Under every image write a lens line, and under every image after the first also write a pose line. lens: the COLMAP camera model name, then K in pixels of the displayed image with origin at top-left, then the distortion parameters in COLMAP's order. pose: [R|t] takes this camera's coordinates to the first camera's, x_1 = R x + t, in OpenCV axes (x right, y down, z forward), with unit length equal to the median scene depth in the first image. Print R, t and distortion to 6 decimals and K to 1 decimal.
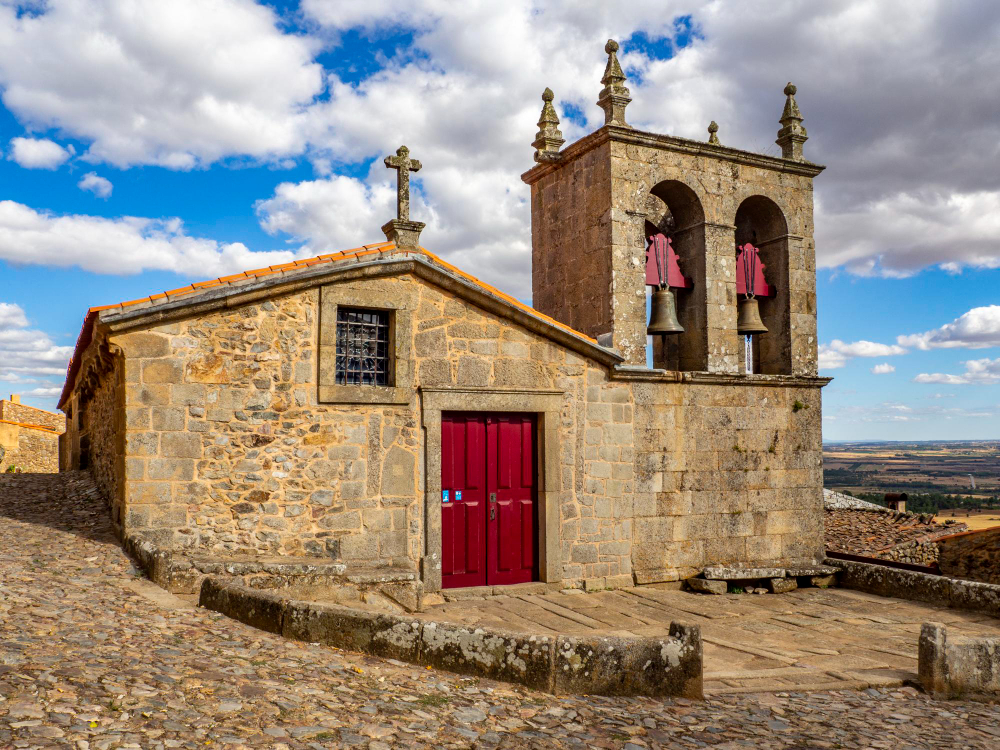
lens RADIAL K [[880.6, 0, 500.0], [0, 880.6, 375.0], [0, 0, 1]] dist [-0.069150, -0.001863]
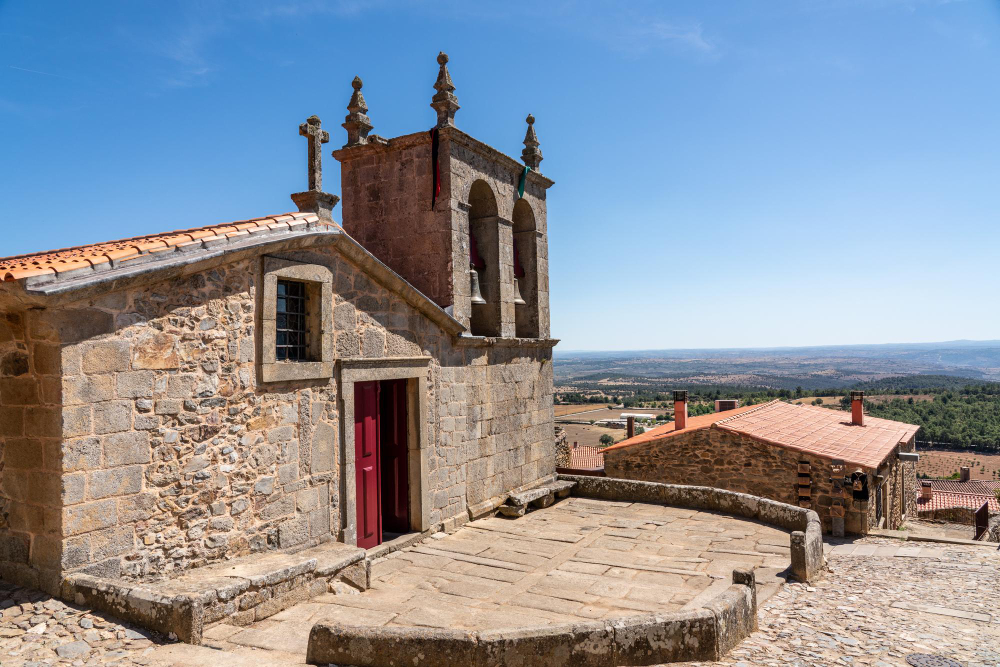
lens RADIAL K [[678.6, 0, 499.5], [0, 678.6, 310.7], [0, 0, 1]] dist [-0.010554, -0.004197]
pose [[0.800865, 0.024144, 0.598357, -0.439811], [-0.030648, 0.999530, 0.000688, -0.053487], [-0.598060, -0.018890, 0.801229, 0.289194]]
